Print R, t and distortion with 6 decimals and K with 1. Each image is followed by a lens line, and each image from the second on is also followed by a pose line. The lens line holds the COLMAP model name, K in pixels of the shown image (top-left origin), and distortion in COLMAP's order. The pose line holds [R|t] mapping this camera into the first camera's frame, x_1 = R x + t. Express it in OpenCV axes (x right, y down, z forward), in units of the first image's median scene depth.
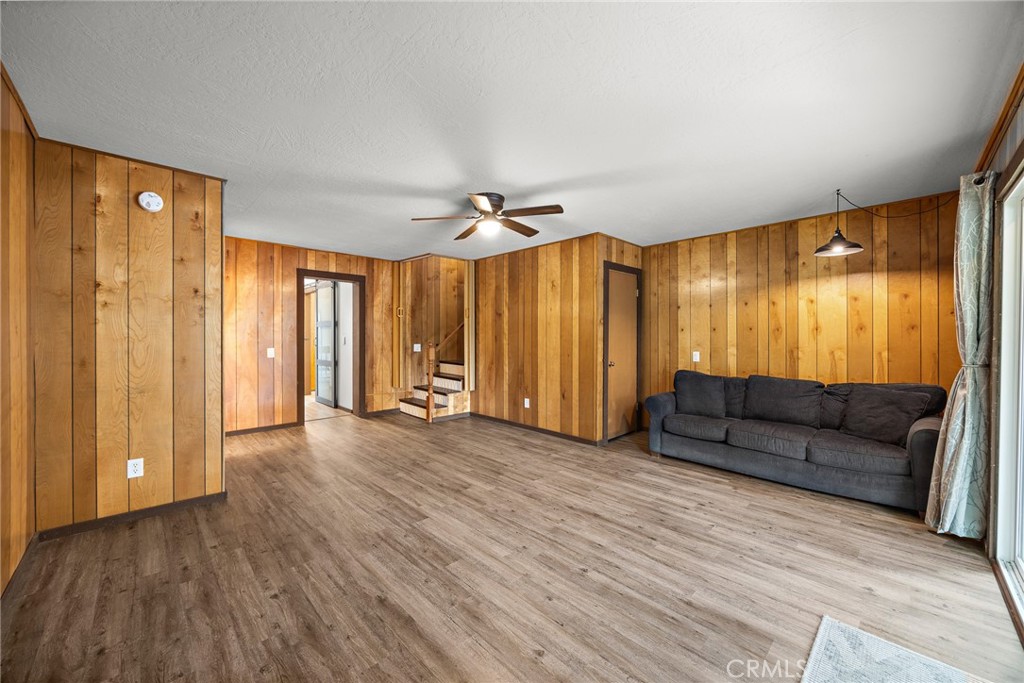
lens RADIAL K [[387.2, 0, 513.3], [0, 387.2, 338.2], [0, 0, 1]] dist [-0.004986, -0.000017]
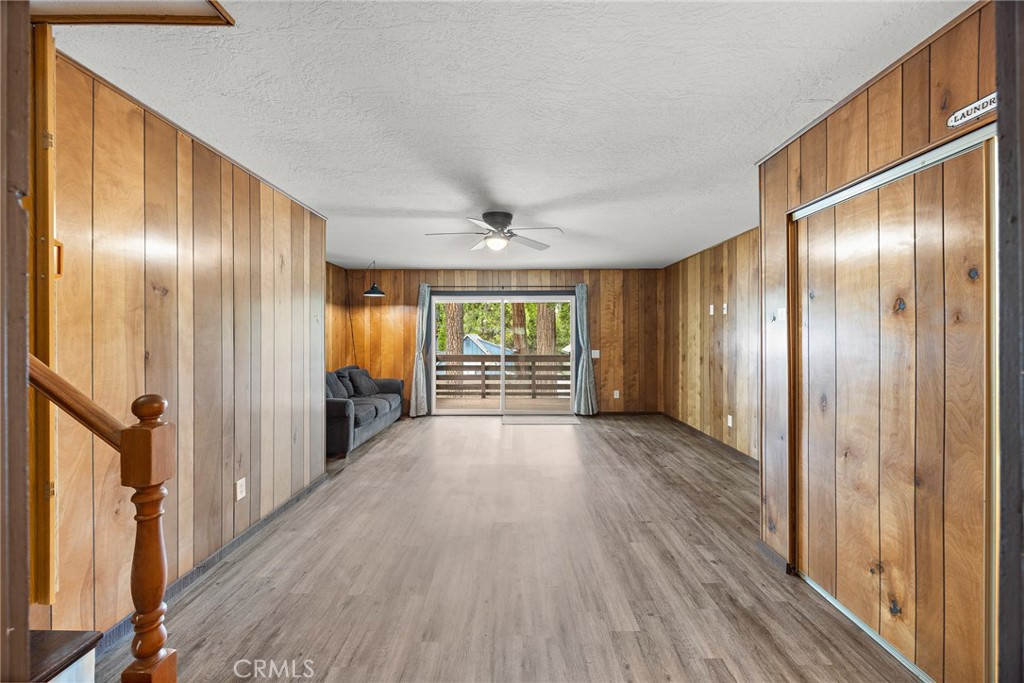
lens RADIAL K [[387.2, 0, 513.3], [0, 387.2, 338.2], [0, 0, 1]] dist [-0.004986, -0.000017]
pose [[-0.714340, -0.002043, 0.699796, -1.138498], [0.002782, 0.999980, 0.005760, -0.040722], [-0.699794, 0.006062, -0.714319, 2.345623]]
